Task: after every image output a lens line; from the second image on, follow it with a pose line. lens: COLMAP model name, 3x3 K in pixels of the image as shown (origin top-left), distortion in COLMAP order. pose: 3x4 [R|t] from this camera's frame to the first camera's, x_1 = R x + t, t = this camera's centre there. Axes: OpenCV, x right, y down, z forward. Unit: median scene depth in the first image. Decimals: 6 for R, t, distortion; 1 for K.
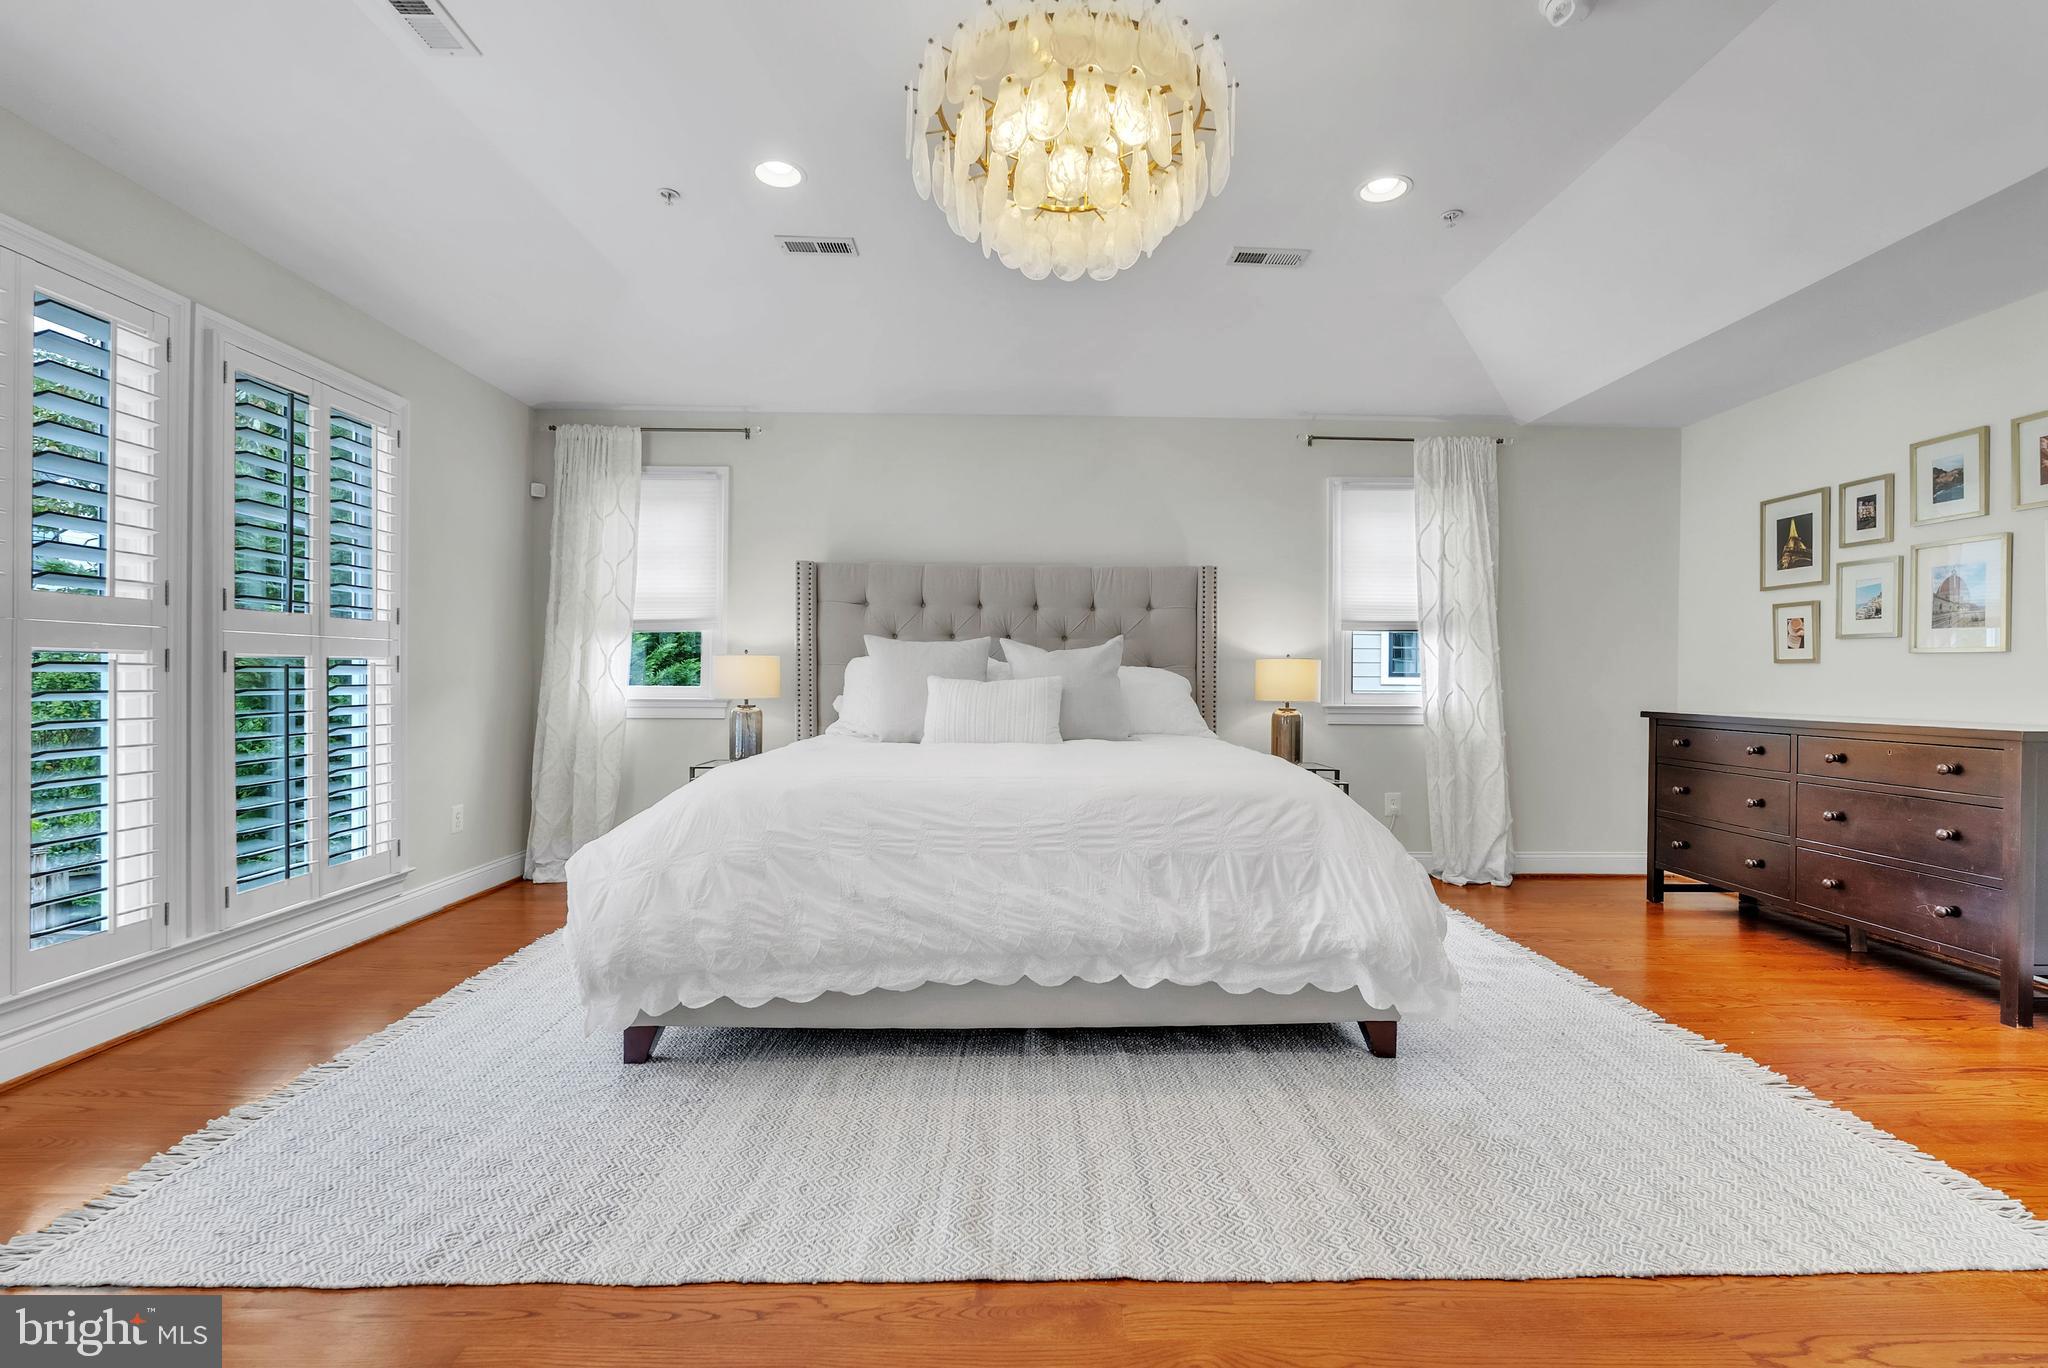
lens RADIAL K [[907.7, 0, 1020.7], [0, 907.7, 687.3], [0, 0, 1]] dist [-0.006739, 0.001125]
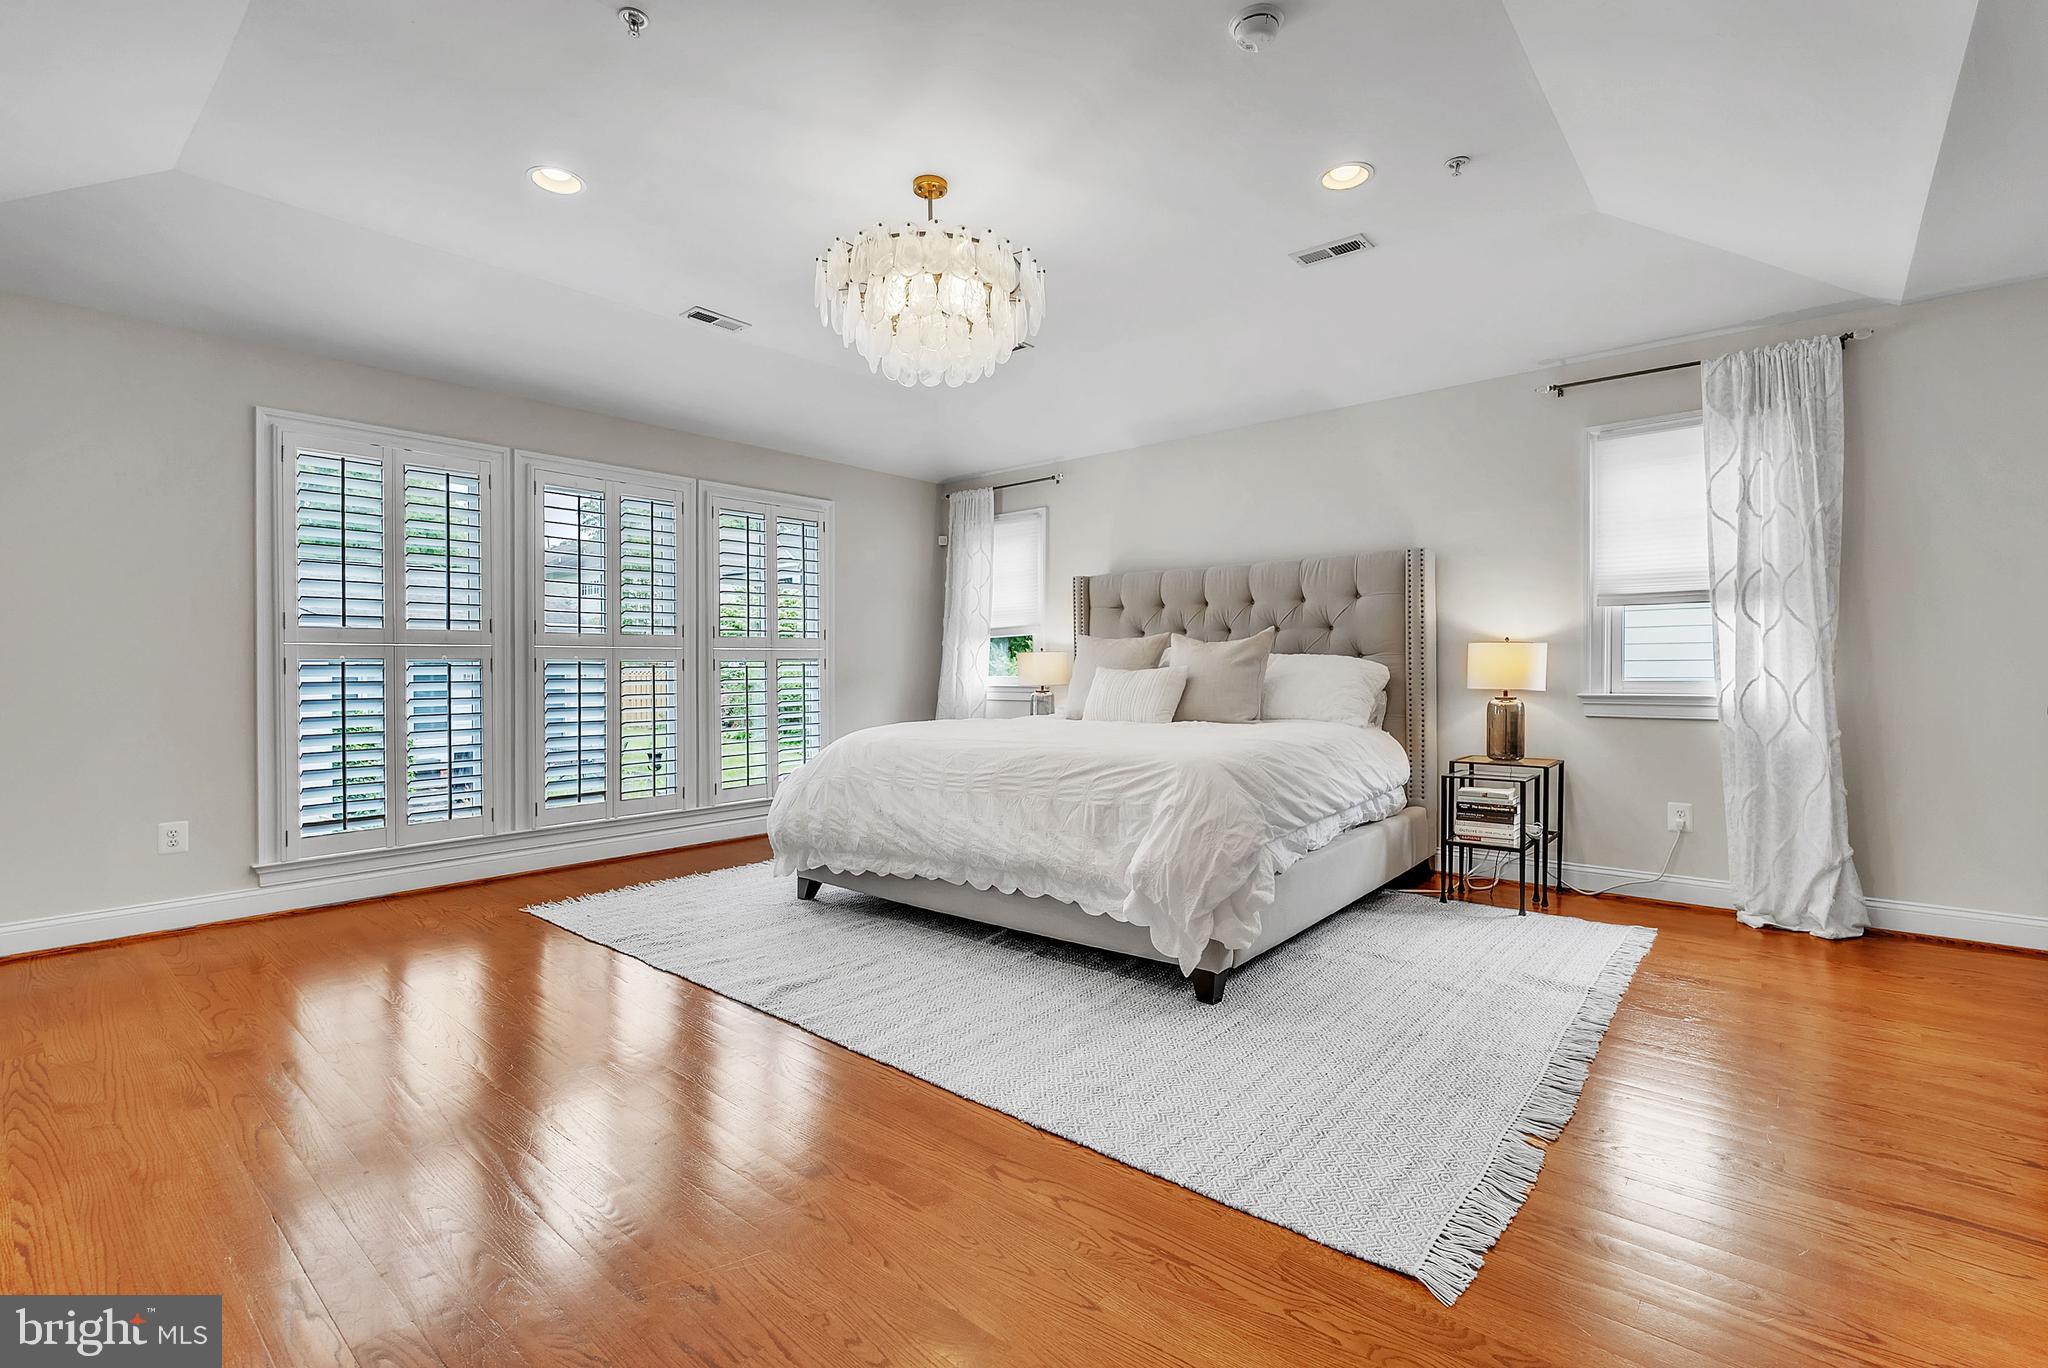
lens RADIAL K [[907.7, 0, 1021.6], [0, 907.7, 678.2], [0, 0, 1]] dist [-0.006739, 0.001125]
pose [[0.746537, -0.004114, -0.665331, 0.532712], [0.003863, 0.999991, -0.001849, 0.004246], [0.665333, -0.001190, 0.746546, 0.005650]]
